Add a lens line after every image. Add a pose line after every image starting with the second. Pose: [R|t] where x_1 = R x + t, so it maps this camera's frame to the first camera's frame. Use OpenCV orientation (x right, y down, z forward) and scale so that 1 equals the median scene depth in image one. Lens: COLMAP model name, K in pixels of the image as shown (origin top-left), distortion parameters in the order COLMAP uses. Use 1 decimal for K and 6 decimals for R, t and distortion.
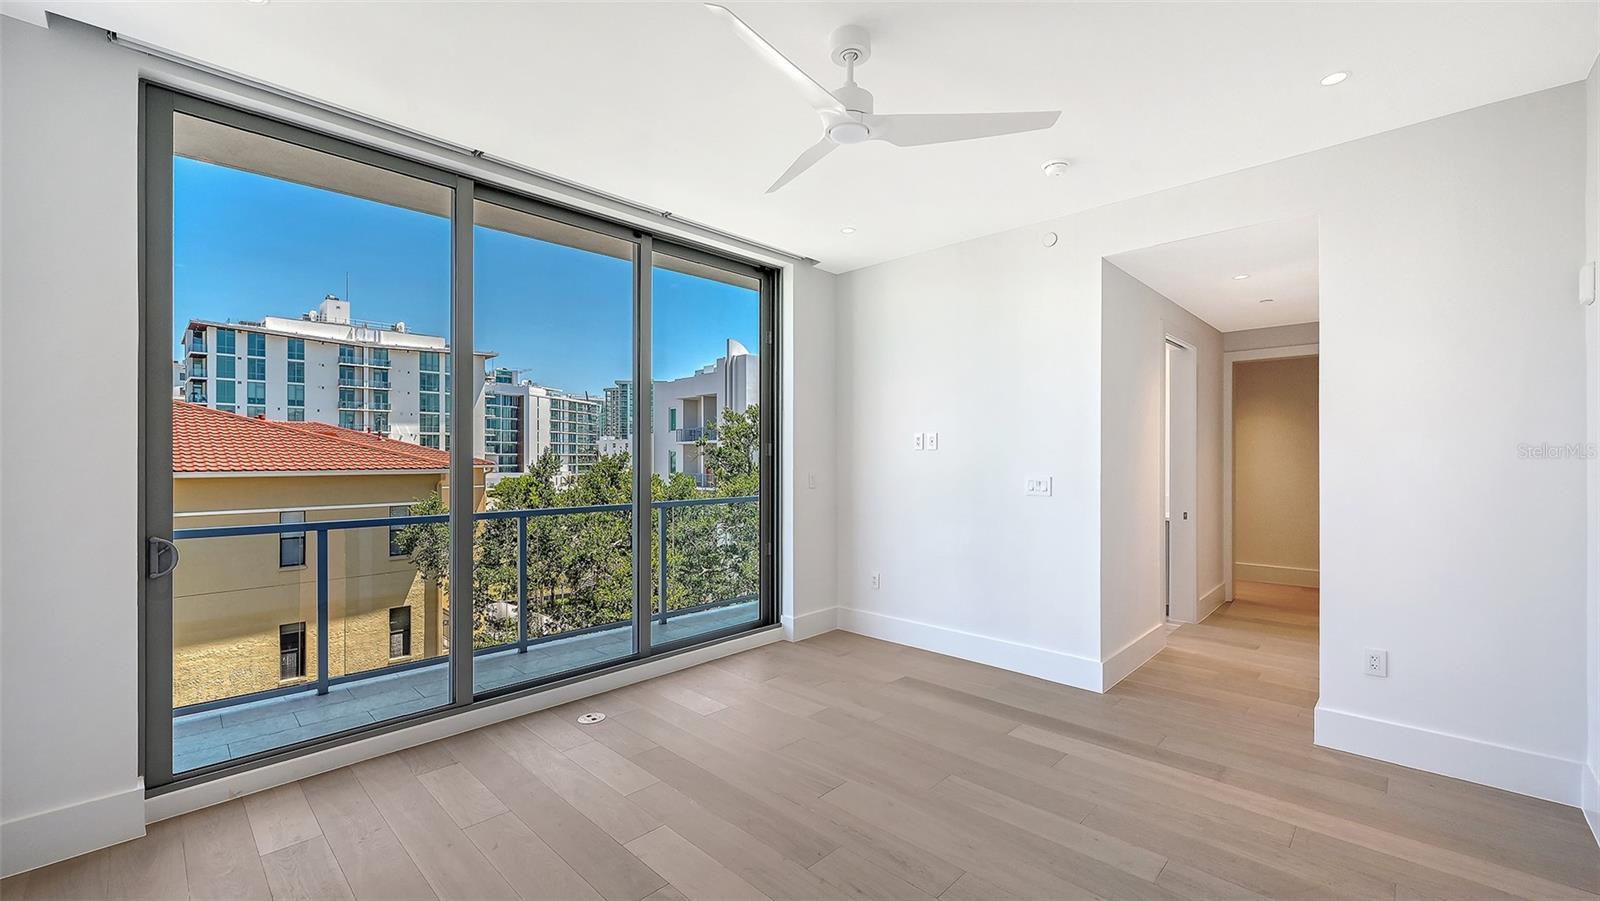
lens RADIAL K [[641.3, 0, 809.5], [0, 641.3, 455.8], [0, 0, 1]] dist [0.000013, -0.000313]
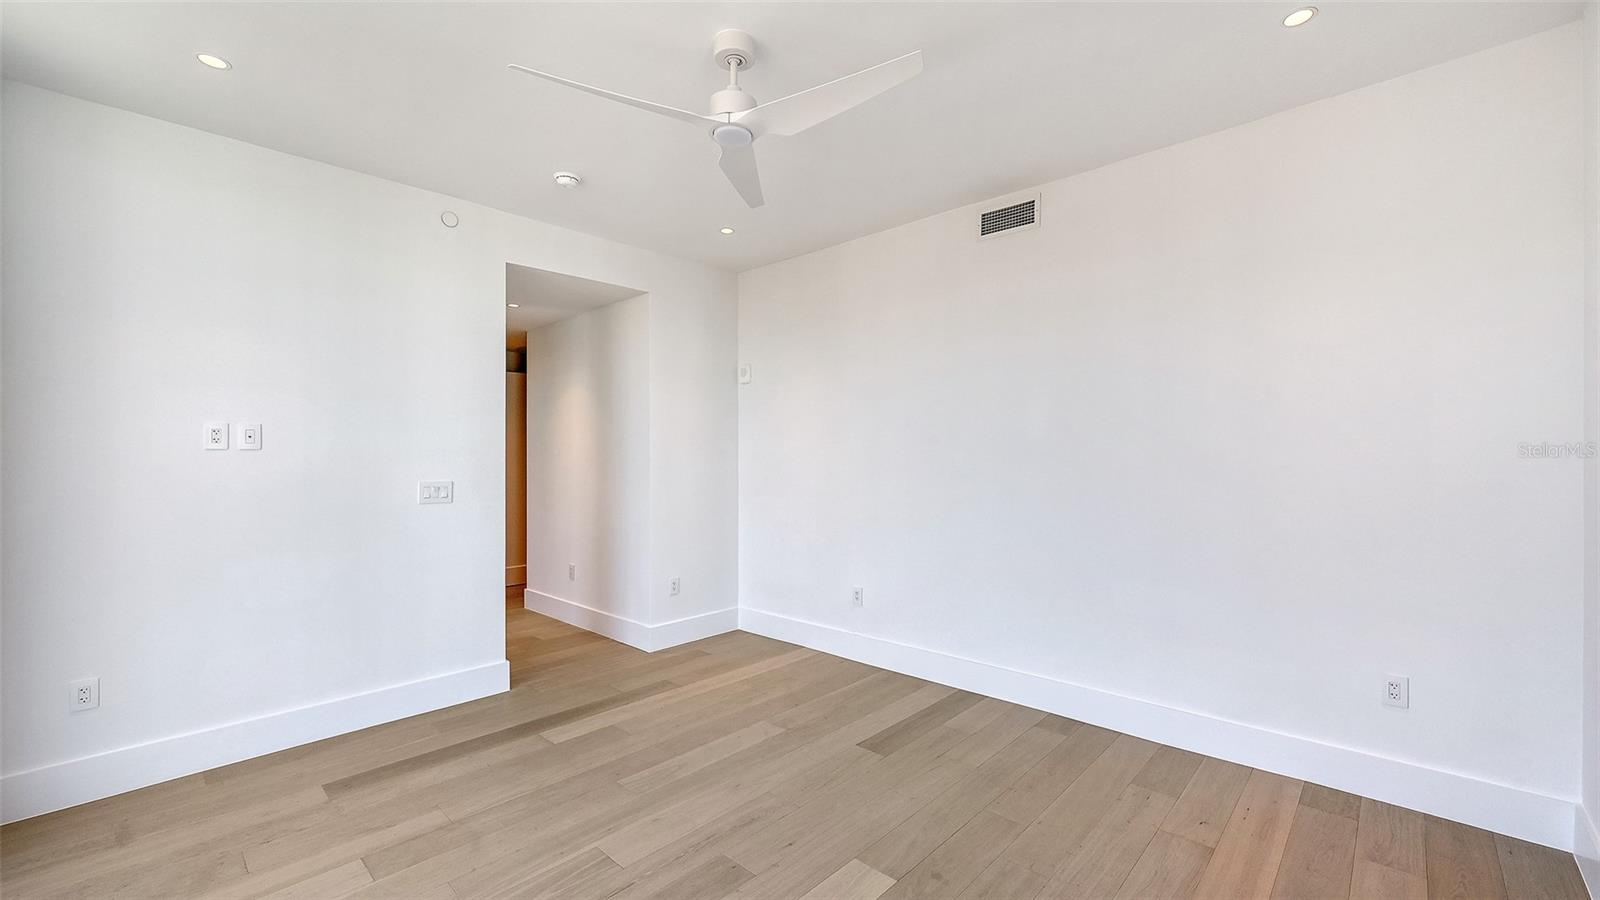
lens RADIAL K [[641.3, 0, 809.5], [0, 641.3, 455.3], [0, 0, 1]] dist [0.000013, -0.000313]
pose [[-0.007490, 0.002265, 0.999969, -0.599387], [0.006025, 0.999979, -0.002220, 0.001947], [-0.999954, 0.006009, -0.007504, 0.558850]]
